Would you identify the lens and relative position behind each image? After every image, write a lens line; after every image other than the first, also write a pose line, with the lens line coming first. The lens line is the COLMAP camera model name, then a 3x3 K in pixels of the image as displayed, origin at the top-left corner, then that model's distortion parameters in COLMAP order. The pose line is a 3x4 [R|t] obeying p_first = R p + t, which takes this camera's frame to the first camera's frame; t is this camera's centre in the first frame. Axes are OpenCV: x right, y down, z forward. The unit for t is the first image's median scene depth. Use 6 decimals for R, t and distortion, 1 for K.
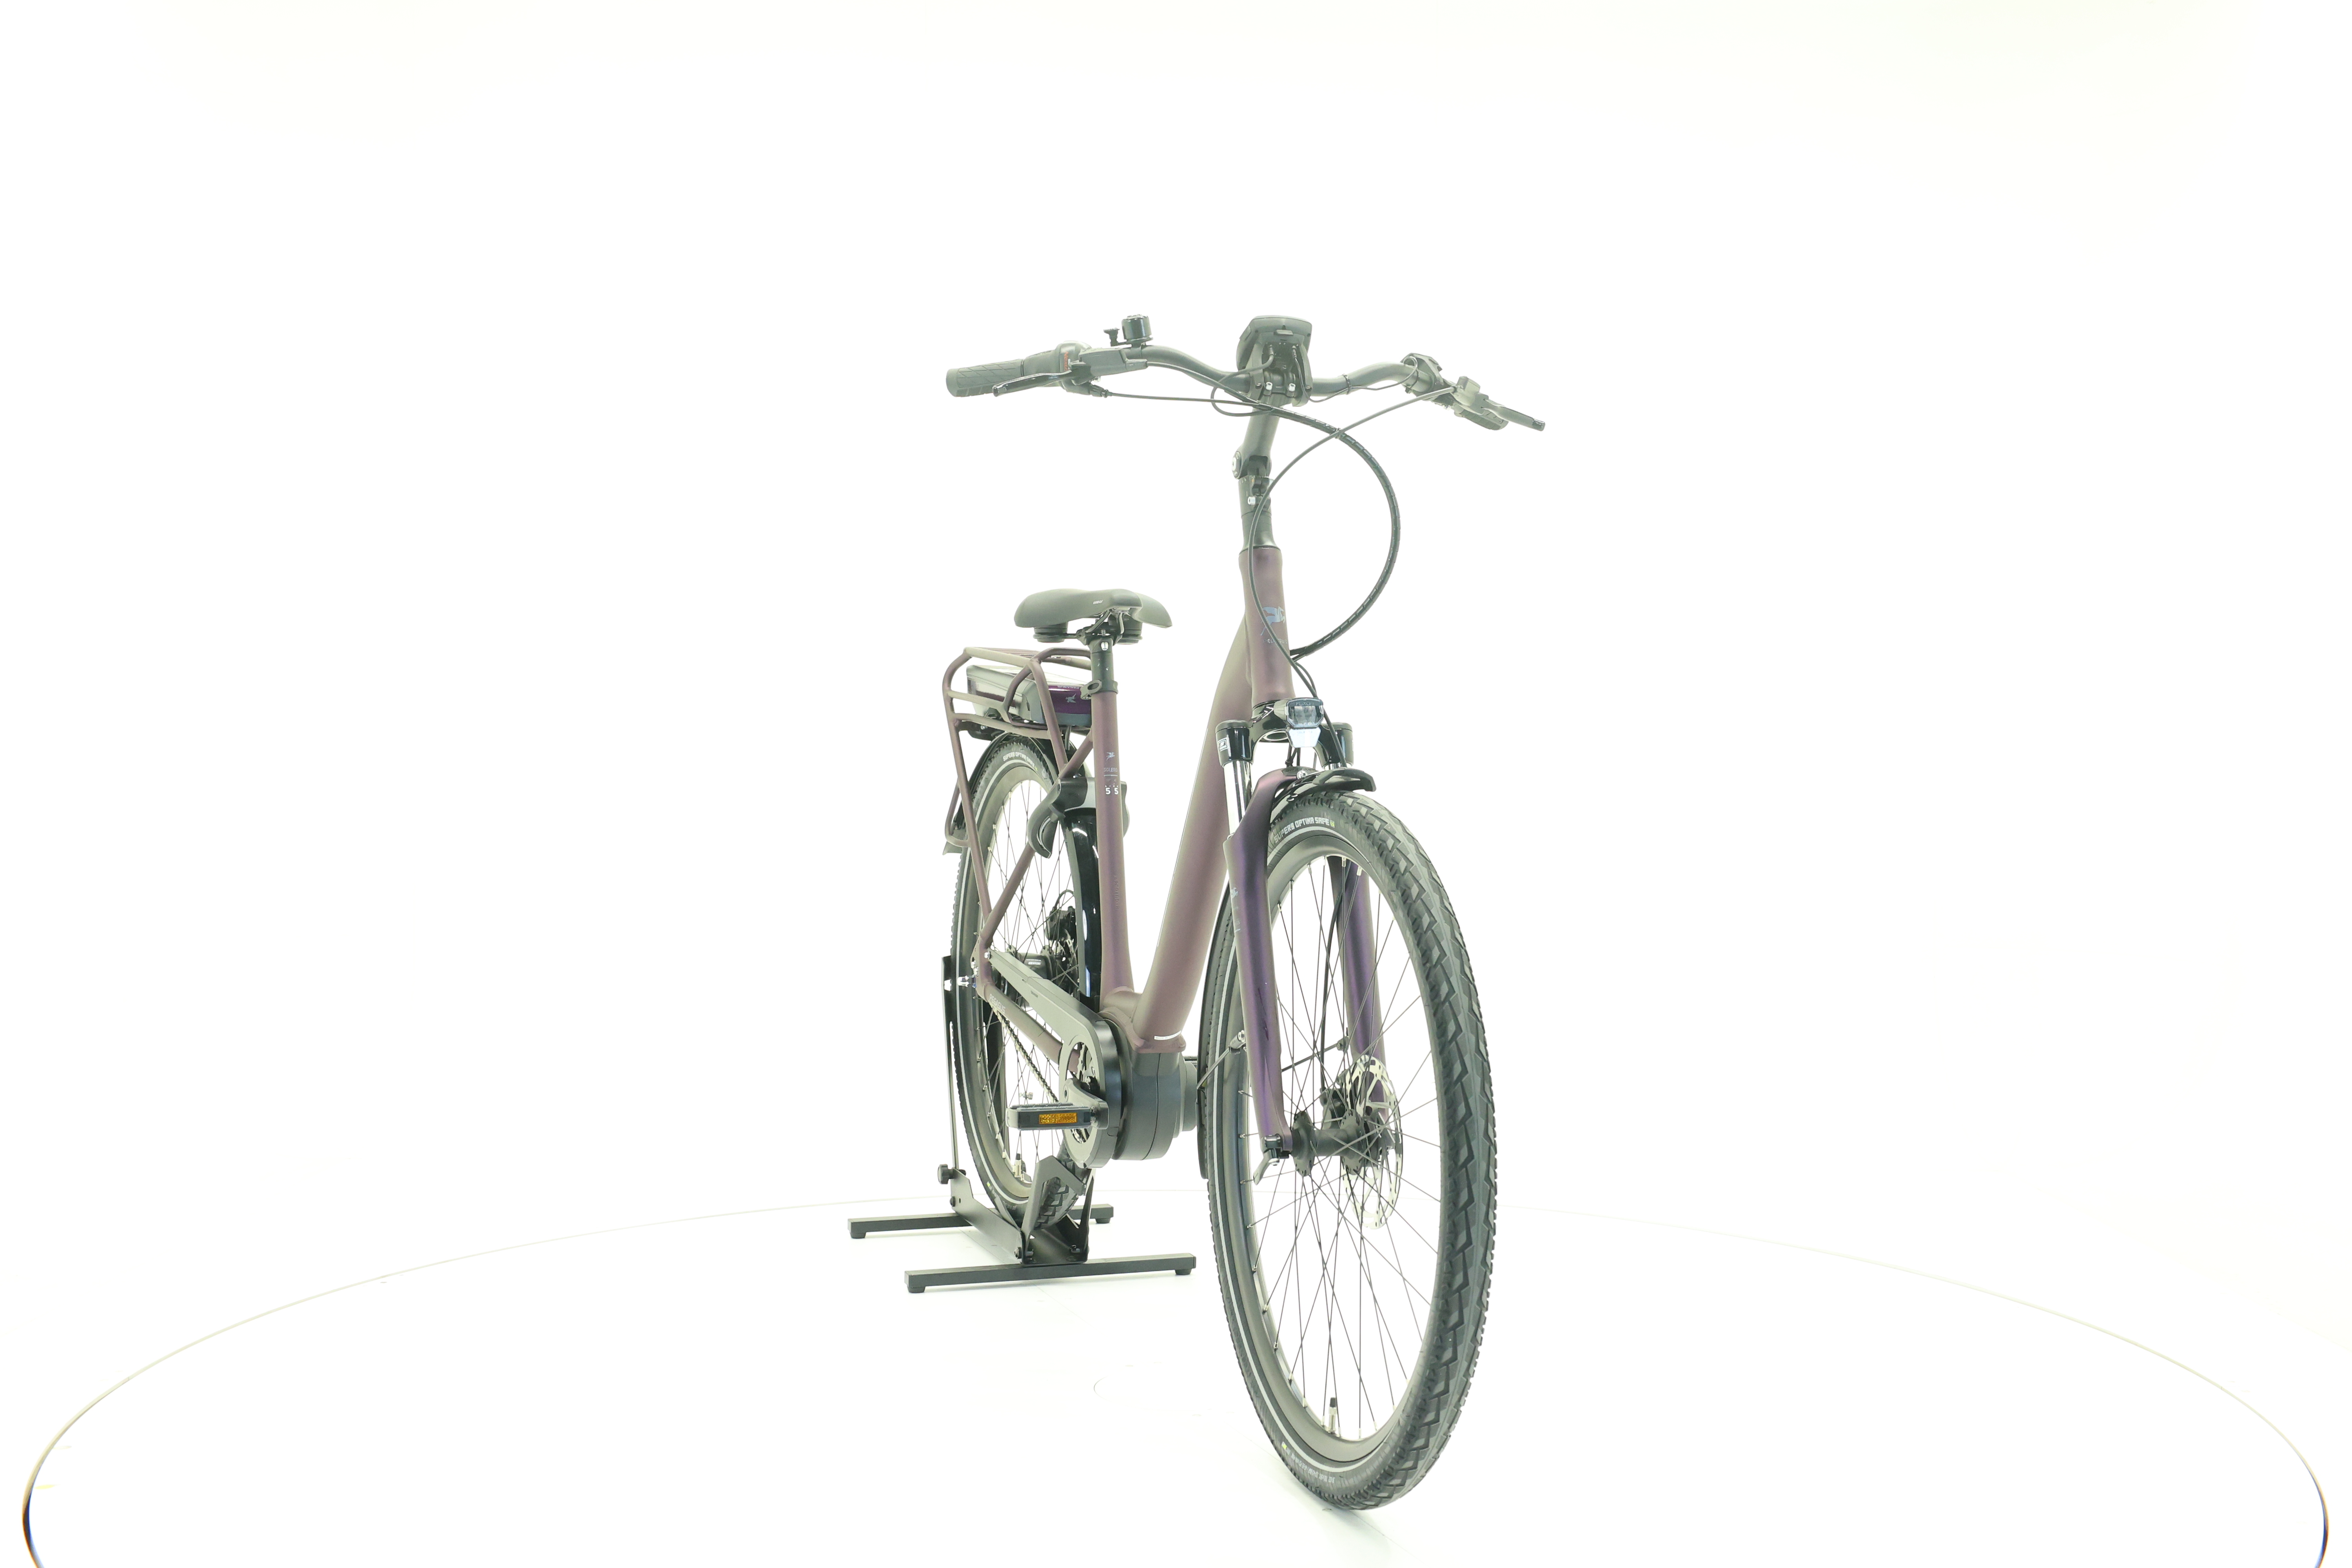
lens RADIAL K [[2481.7, 0, 1169.5], [0, 2481.7, 777.1], [0, 0, 1]] dist [0.003557, 0.000000]
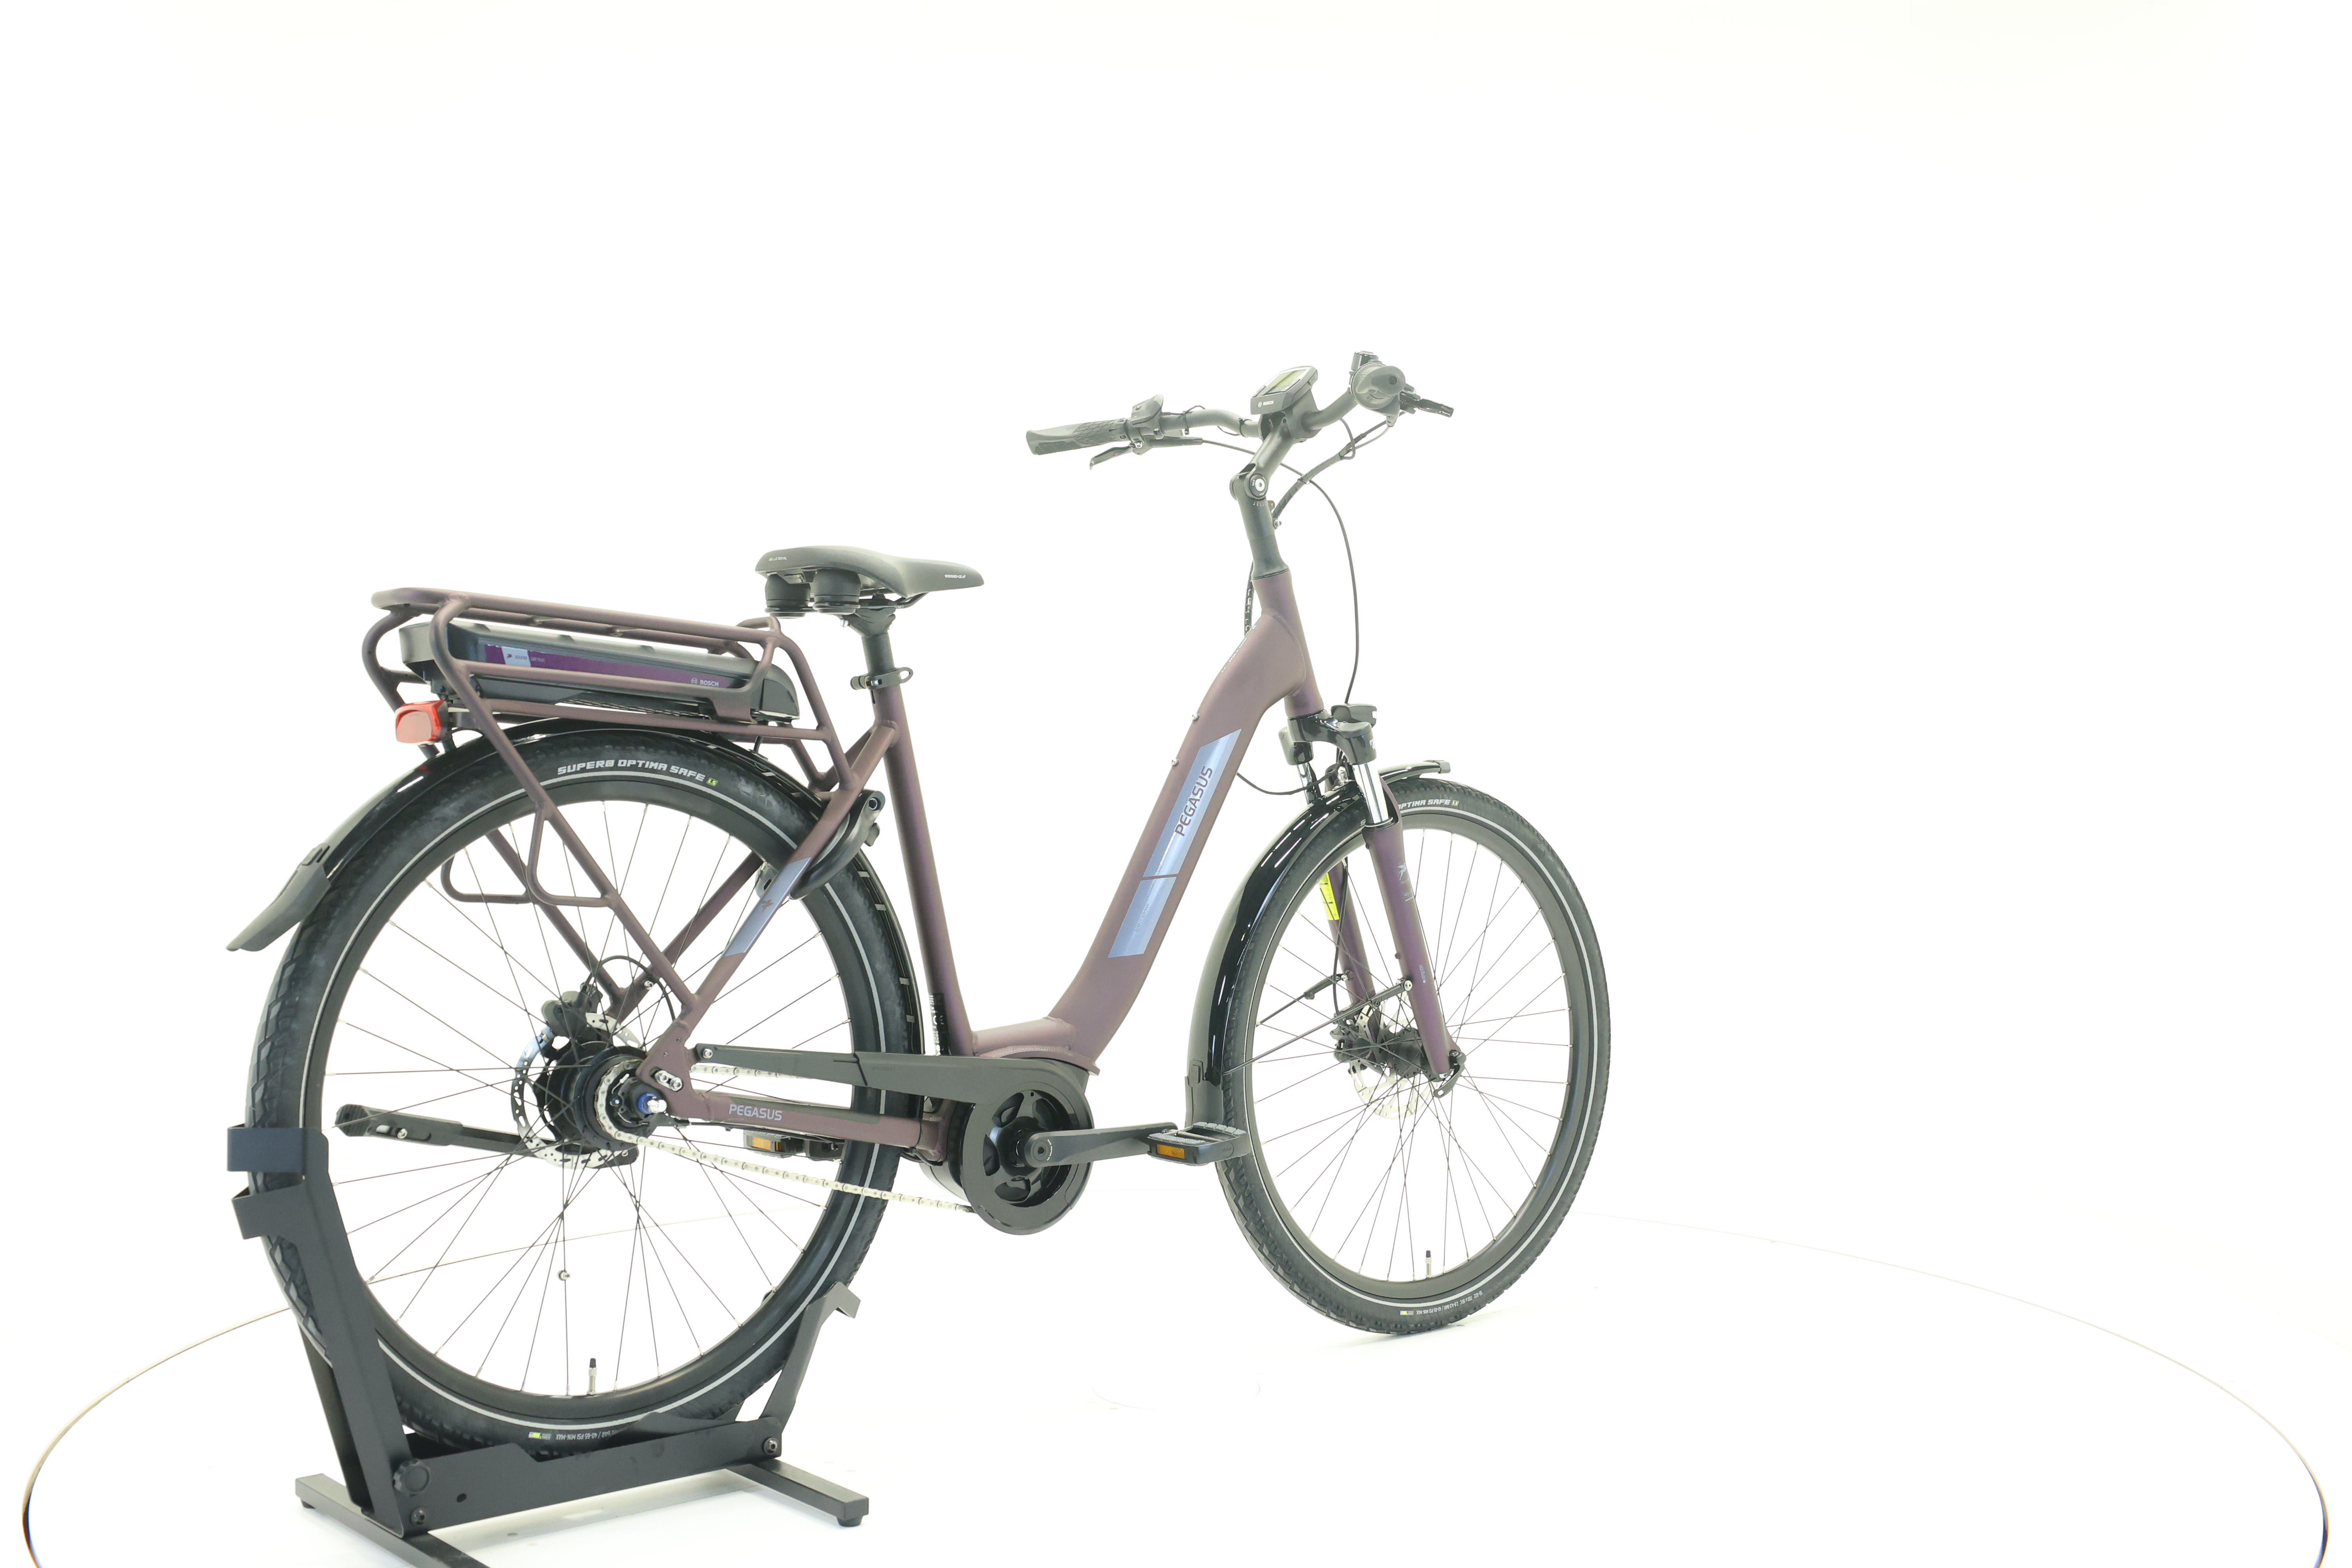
lens RADIAL K [[2481.7, 0, 1169.1], [0, 2481.7, 779.7], [0, 0, 1]] dist [0.003557, 0.000000]
pose [[-0.375475, -0.020758, 0.926600, -0.987755], [0.012632, 0.999542, 0.027511, -0.028543], [-0.926746, 0.022034, -0.375041, 1.478007]]
